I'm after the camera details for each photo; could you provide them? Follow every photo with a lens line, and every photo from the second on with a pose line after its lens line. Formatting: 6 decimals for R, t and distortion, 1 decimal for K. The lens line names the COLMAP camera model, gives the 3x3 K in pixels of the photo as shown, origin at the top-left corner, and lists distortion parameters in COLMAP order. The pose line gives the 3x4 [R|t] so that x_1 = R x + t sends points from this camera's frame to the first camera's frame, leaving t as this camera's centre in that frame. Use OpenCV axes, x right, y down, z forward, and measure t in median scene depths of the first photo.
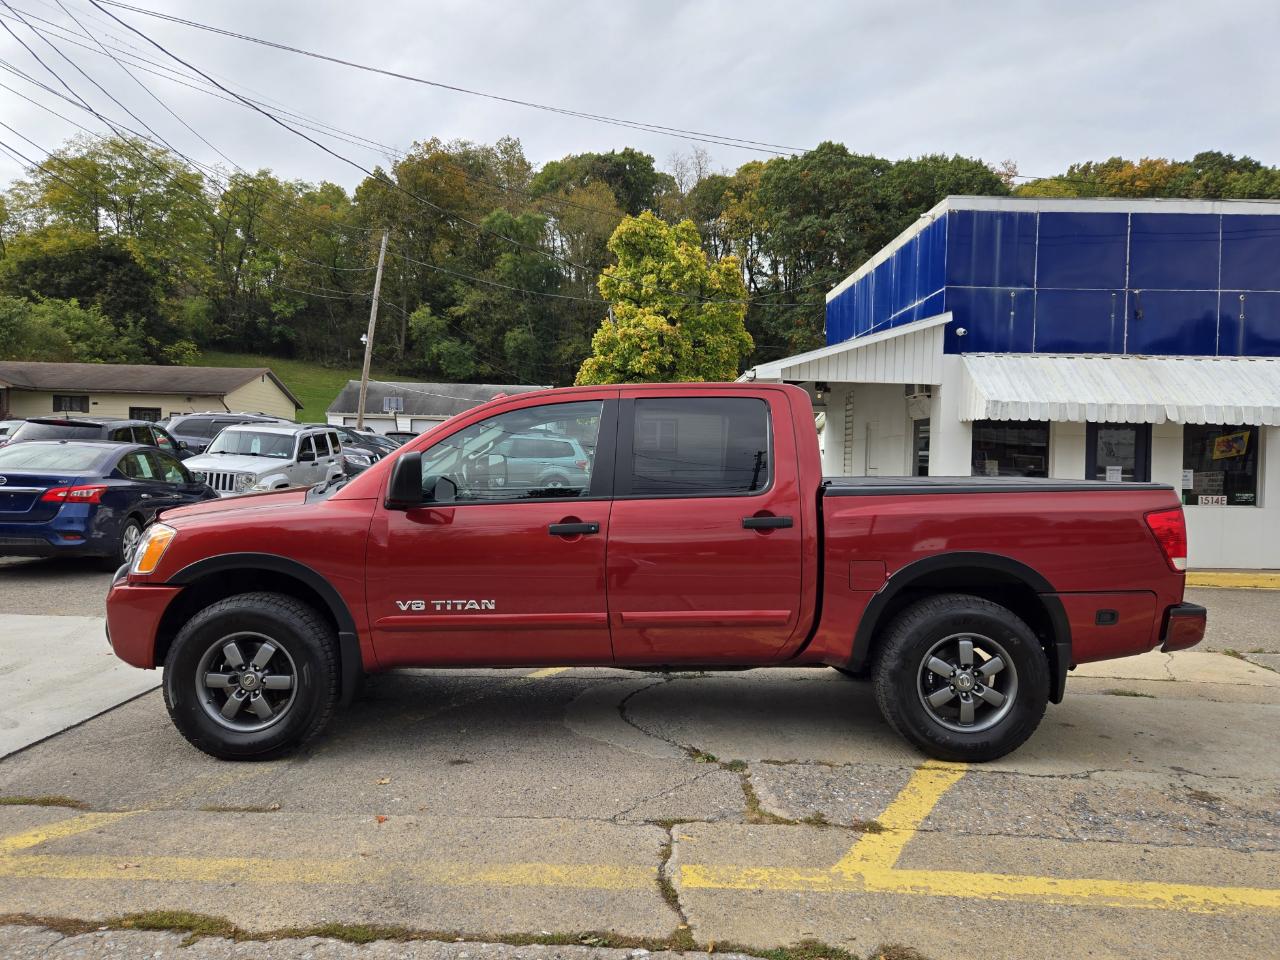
lens RADIAL K [[871.4, 0, 640.0], [0, 871.4, 480.0], [0, 0, 1]] dist [0.062005, -0.046534]
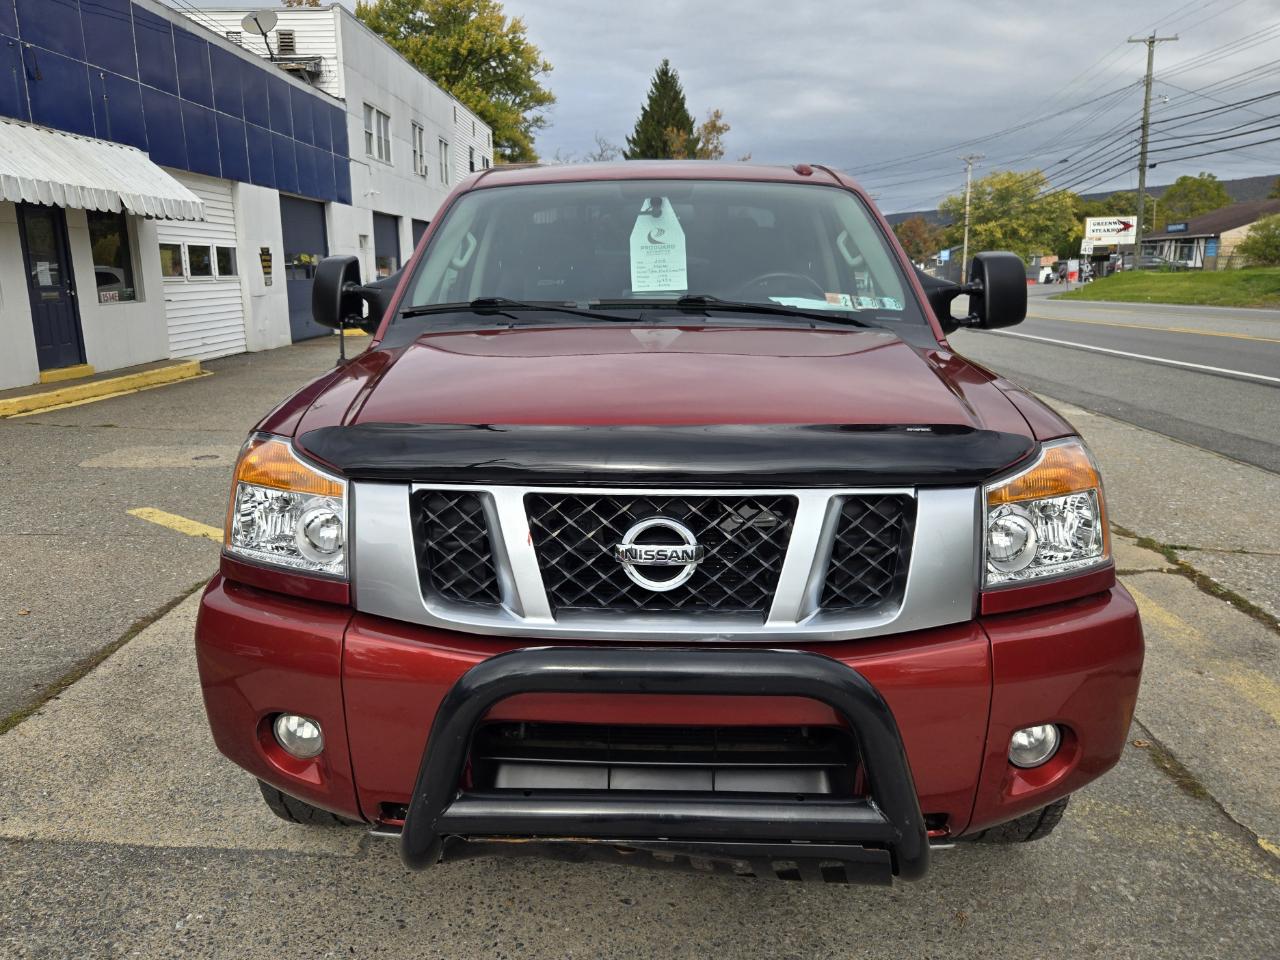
lens RADIAL K [[902.2, 0, 598.2], [0, 902.2, 473.1], [0, 0, 1]] dist [0.057261, -0.044328]
pose [[0.072195, -0.242822, 0.967381, -0.340260], [0.030748, 0.969992, 0.241183, -0.015044], [-0.996916, 0.012333, 0.077495, 0.416985]]
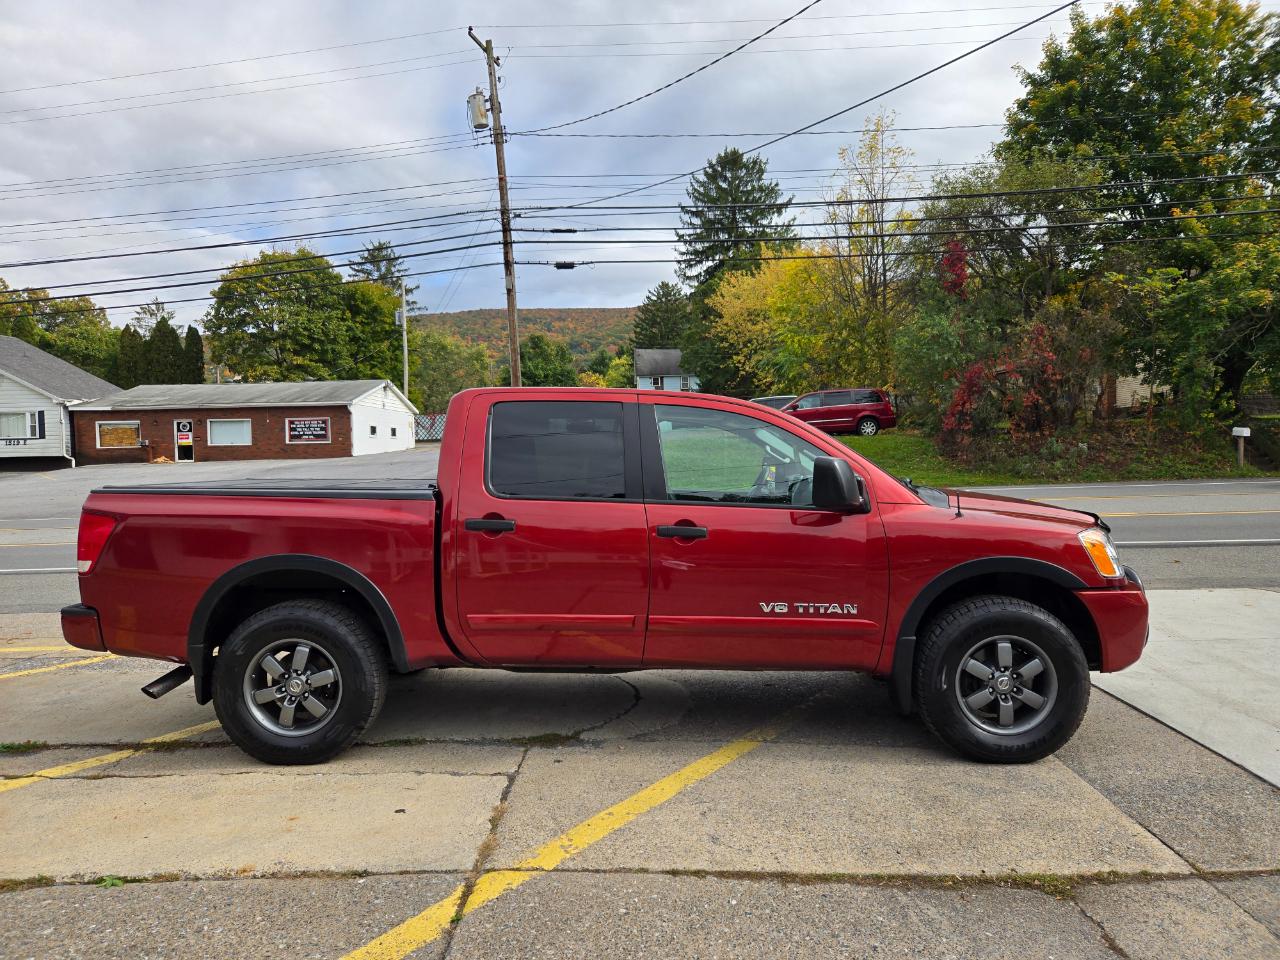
lens RADIAL K [[867.1, 0, 636.9], [0, 867.1, 473.9], [0, 0, 1]] dist [0.057759, -0.043028]
pose [[-0.998857, -0.003784, 0.047657, -0.028263], [-0.001604, 0.998953, 0.045709, -0.023875], [-0.047780, 0.045581, -0.997817, 0.845315]]
